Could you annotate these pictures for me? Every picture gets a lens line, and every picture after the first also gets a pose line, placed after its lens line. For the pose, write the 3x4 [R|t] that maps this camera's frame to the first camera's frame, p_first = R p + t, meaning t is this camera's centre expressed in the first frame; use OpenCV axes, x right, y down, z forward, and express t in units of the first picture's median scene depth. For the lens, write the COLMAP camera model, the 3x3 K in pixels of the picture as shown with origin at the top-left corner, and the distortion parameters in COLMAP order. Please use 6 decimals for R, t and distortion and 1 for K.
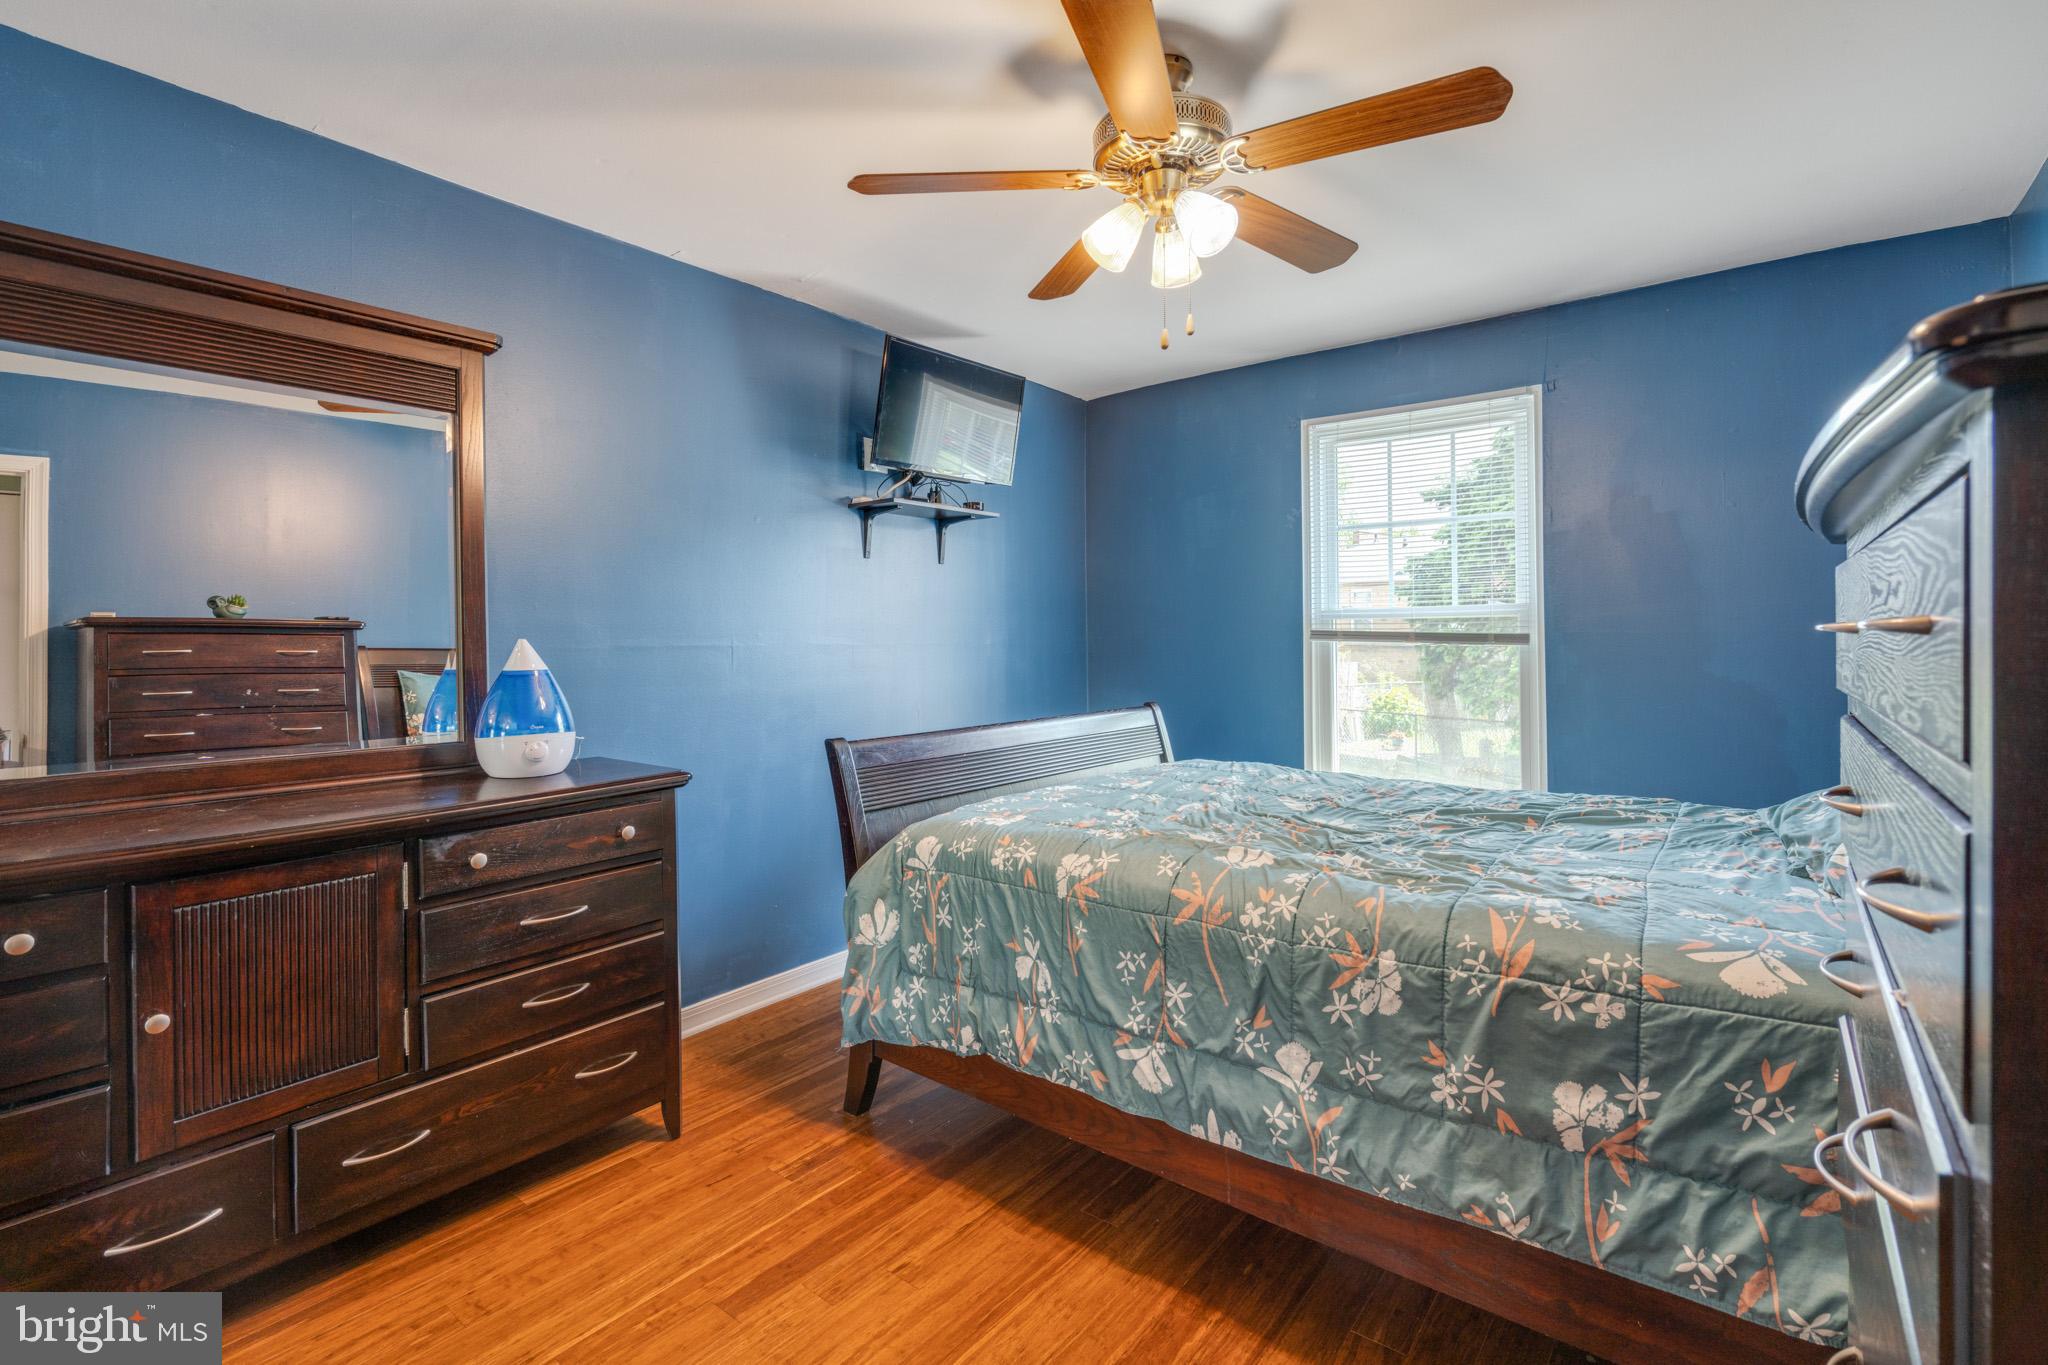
lens RADIAL K [[931.6, 0, 1004.1], [0, 931.6, 642.8], [0, 0, 1]] dist [-0.007836, 0.005862]
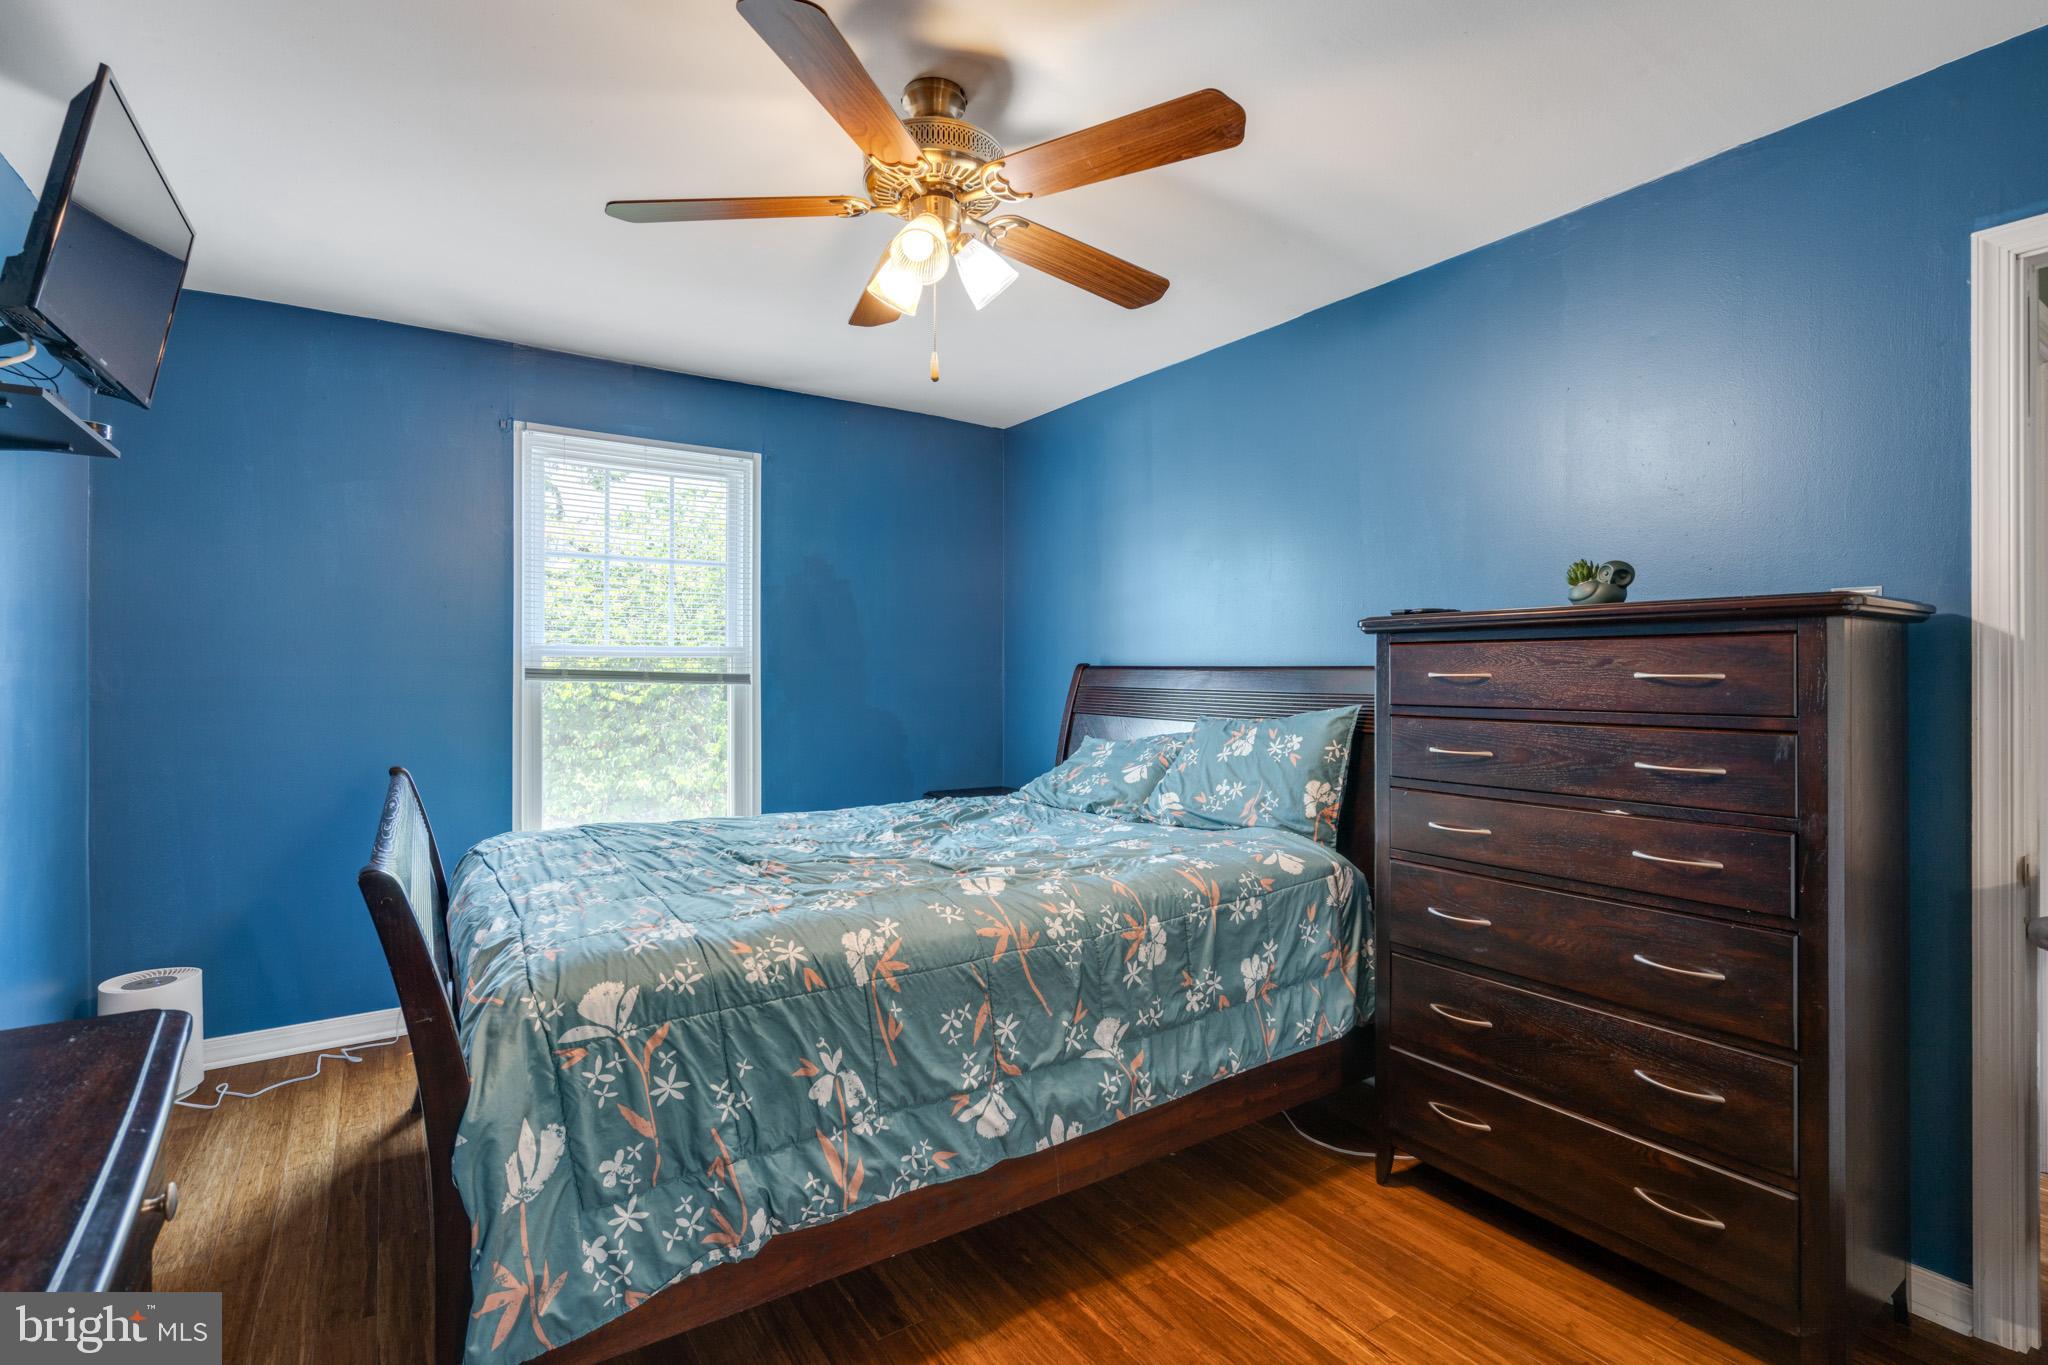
lens RADIAL K [[931.6, 0, 1023.0], [0, 931.6, 673.9], [0, 0, 1]] dist [-0.007836, 0.005862]
pose [[0.299031, 0.006028, 0.954224, -0.783300], [0.000905, 0.999978, -0.006601, -0.003844], [-0.954243, 0.002837, 0.299019, 0.675743]]
